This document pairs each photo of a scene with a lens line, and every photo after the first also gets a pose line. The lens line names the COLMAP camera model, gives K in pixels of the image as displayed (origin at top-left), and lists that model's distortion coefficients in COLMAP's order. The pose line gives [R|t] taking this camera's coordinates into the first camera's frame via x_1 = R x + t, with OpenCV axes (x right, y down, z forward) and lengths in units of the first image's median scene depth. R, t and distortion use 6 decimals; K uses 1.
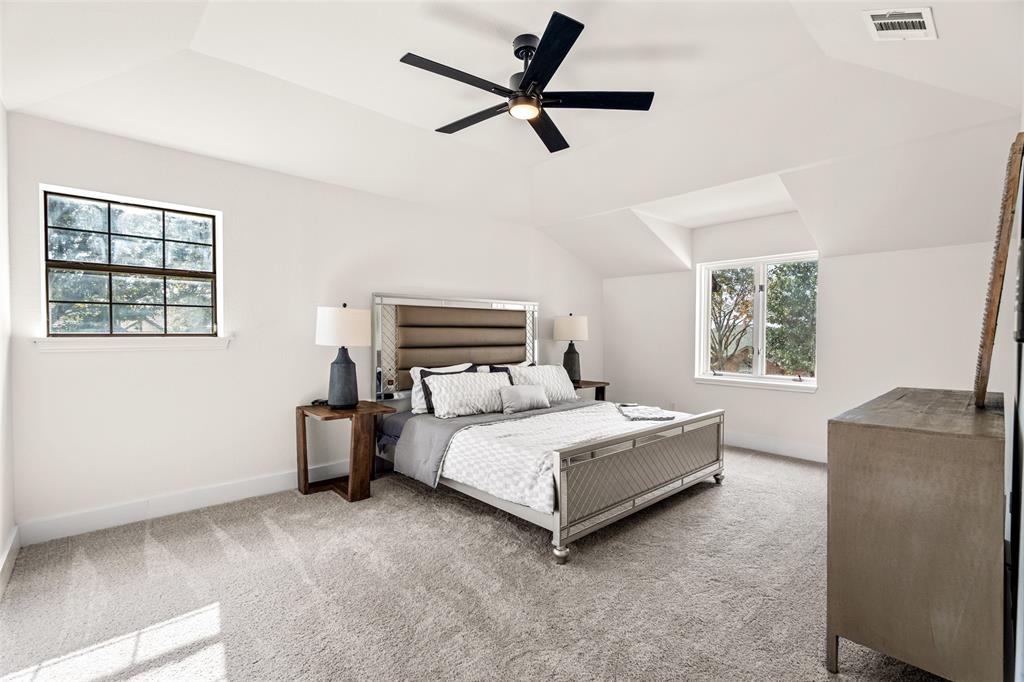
lens RADIAL K [[461.3, 0, 510.0], [0, 461.3, 344.1], [0, 0, 1]] dist [0.000192, 0.000452]
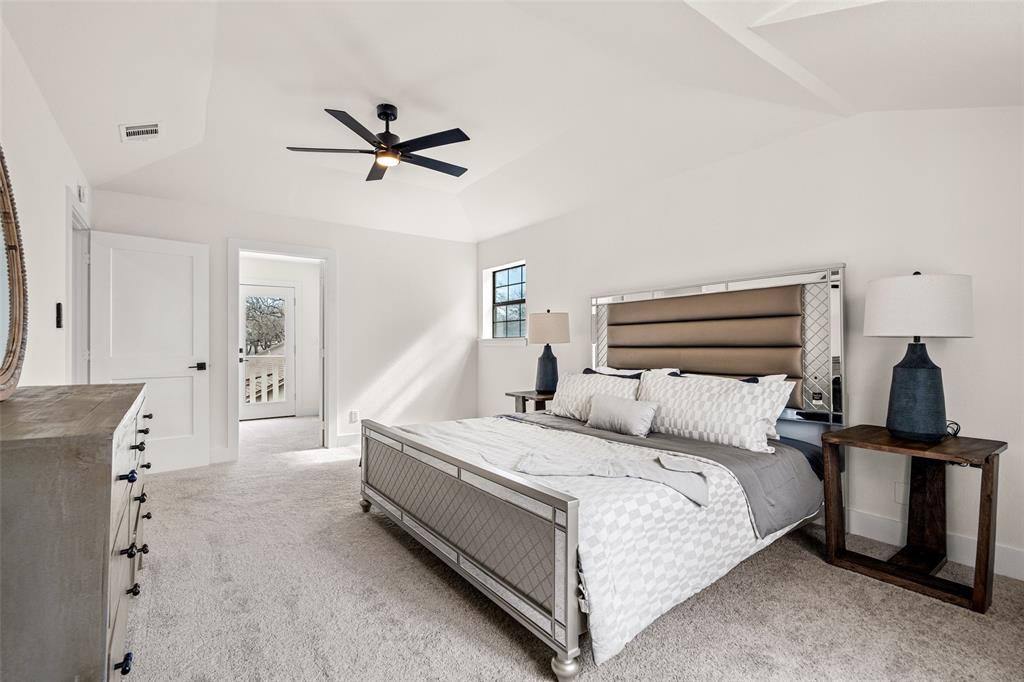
lens RADIAL K [[461.3, 0, 510.0], [0, 461.3, 344.1], [0, 0, 1]] dist [0.000192, 0.000452]
pose [[-0.122739, 0.015820, -0.992313, 0.816540], [0.006218, 0.999866, 0.015172, -0.013961], [0.992420, -0.004308, -0.122821, 0.930481]]
